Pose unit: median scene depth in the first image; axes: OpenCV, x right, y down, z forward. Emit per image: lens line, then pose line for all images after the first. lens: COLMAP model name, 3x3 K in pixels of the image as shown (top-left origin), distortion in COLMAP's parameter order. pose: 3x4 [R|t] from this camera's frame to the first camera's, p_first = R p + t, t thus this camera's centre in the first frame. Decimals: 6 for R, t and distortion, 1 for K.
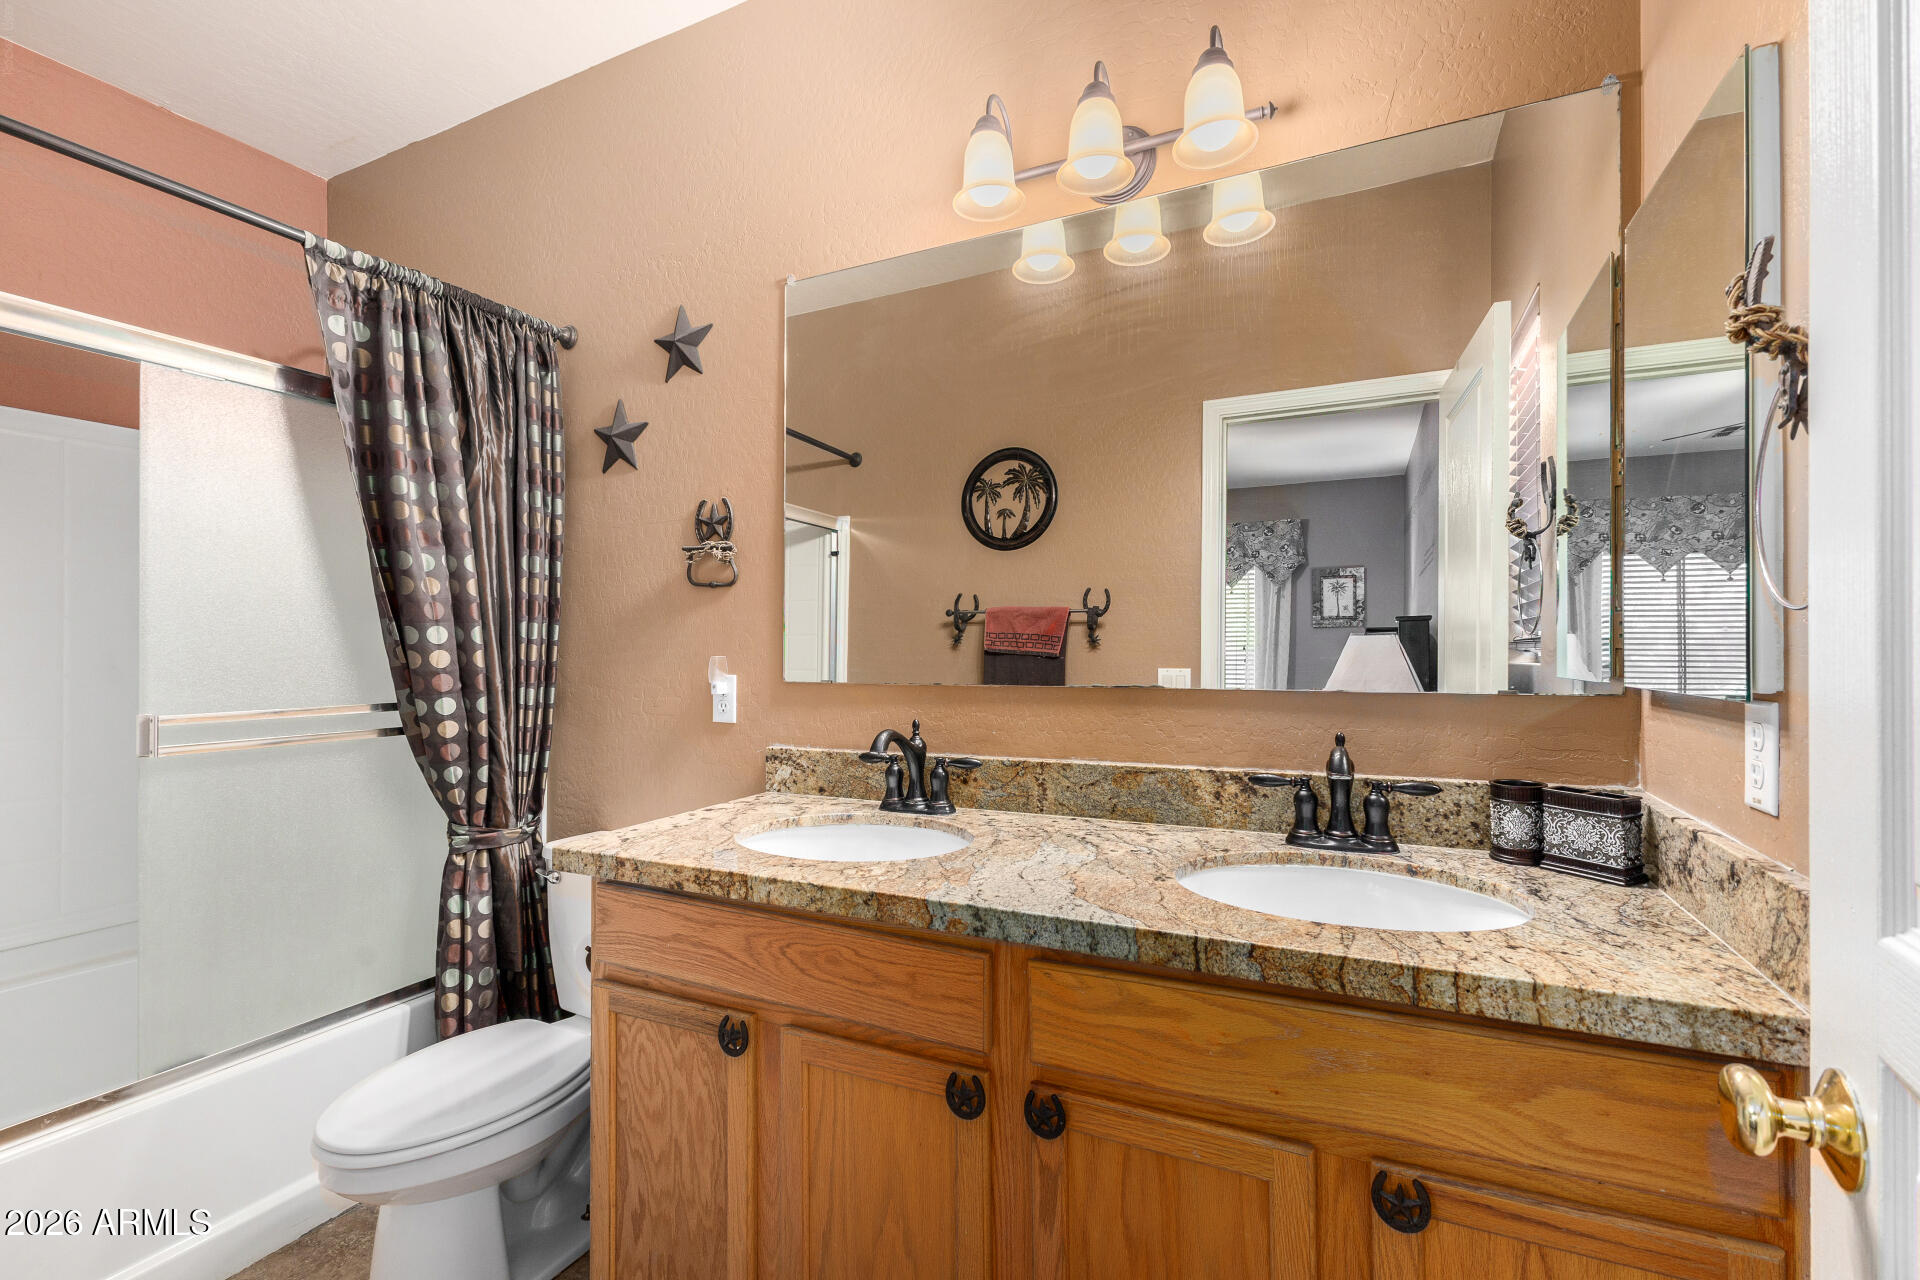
lens RADIAL K [[833.7, 0, 961.6], [0, 833.7, 646.7], [0, 0, 1]] dist [0.011238, -0.002788]
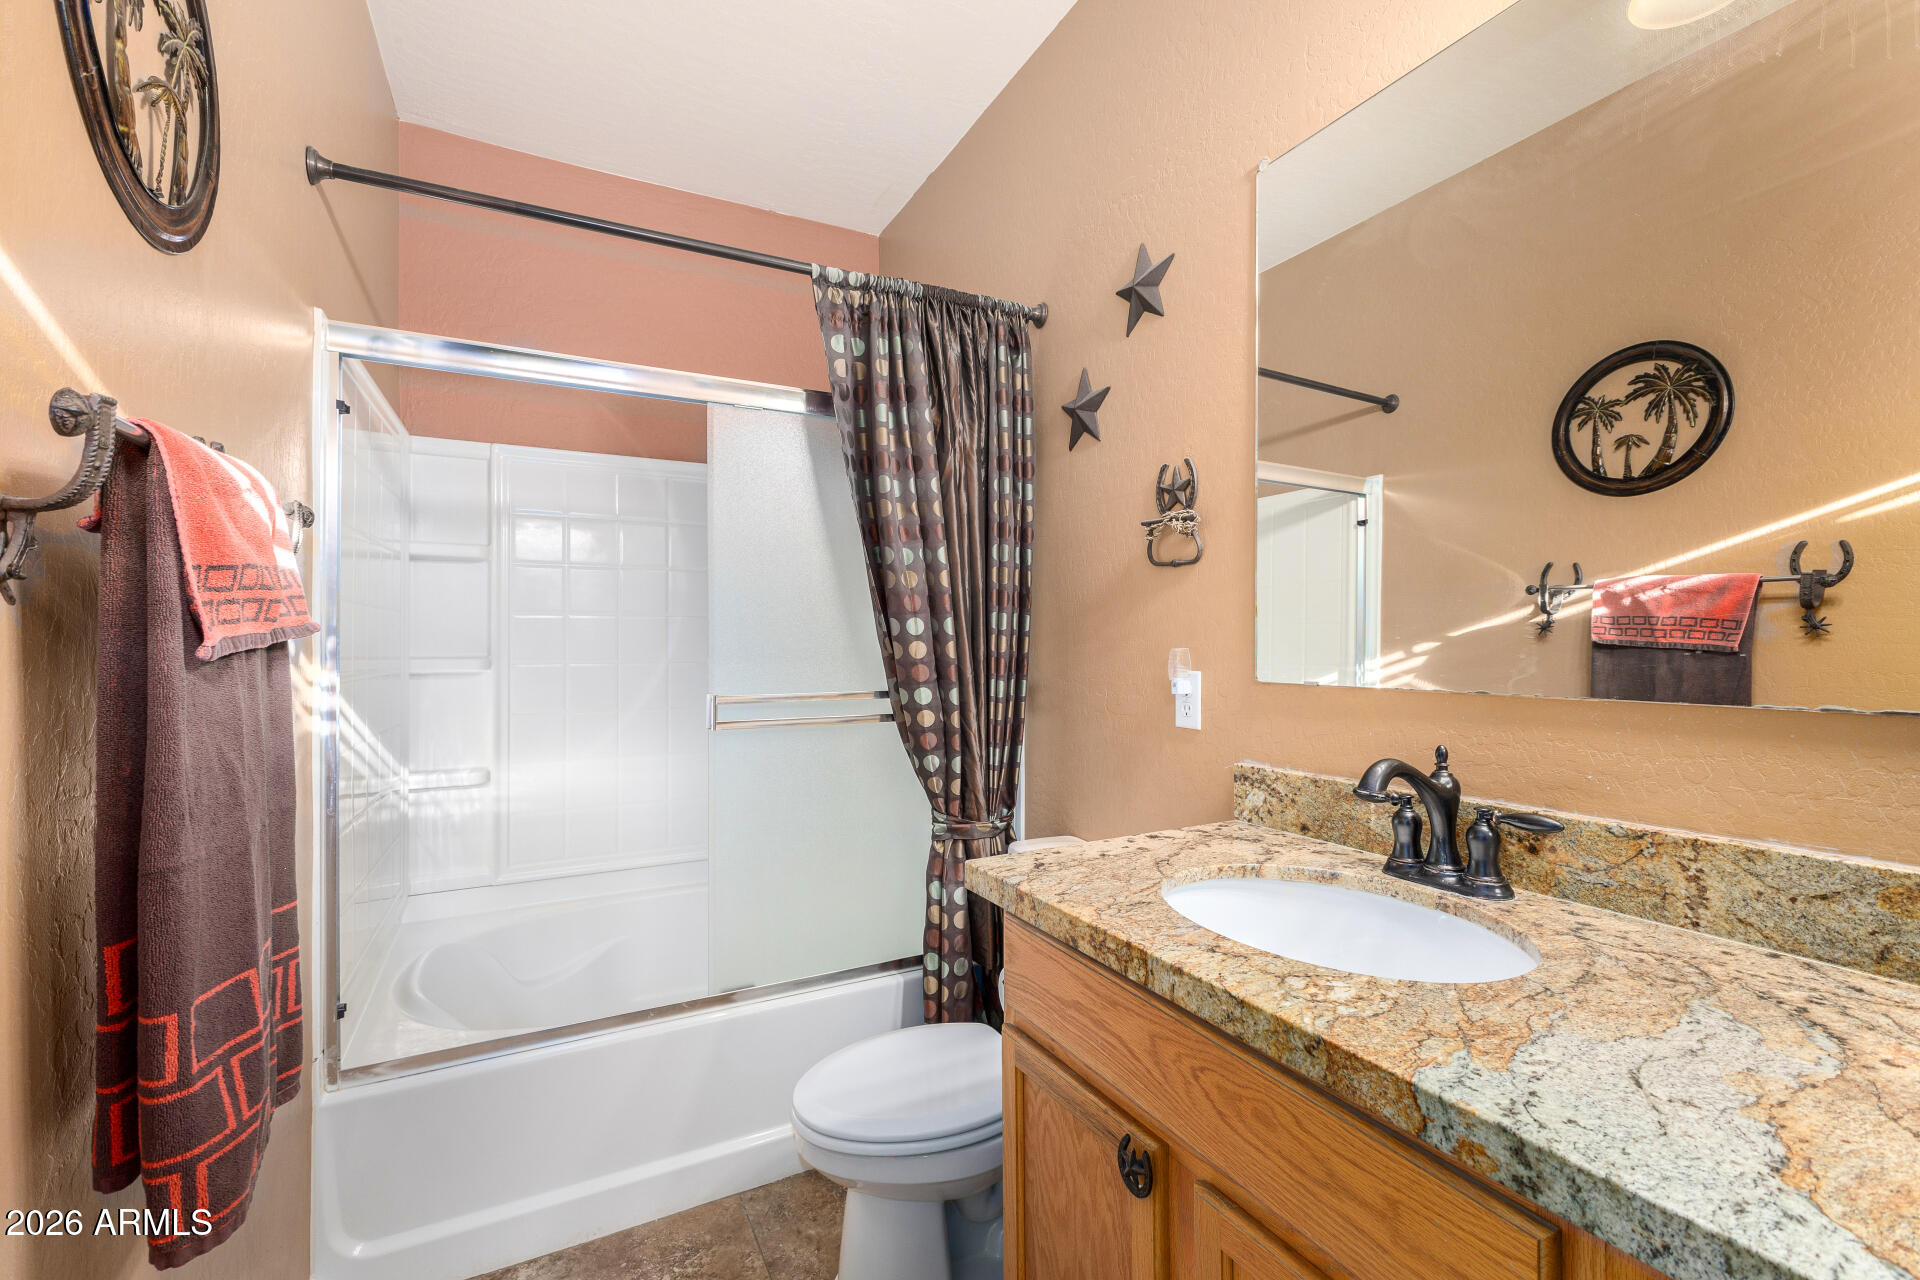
lens RADIAL K [[833.7, 0, 965.3], [0, 833.7, 634.6], [0, 0, 1]] dist [0.011238, -0.002788]
pose [[0.808455, -0.004827, -0.588538, 0.027346], [0.001860, 0.999982, -0.005647, 0.002070], [0.588555, 0.003470, 0.808450, 0.213211]]
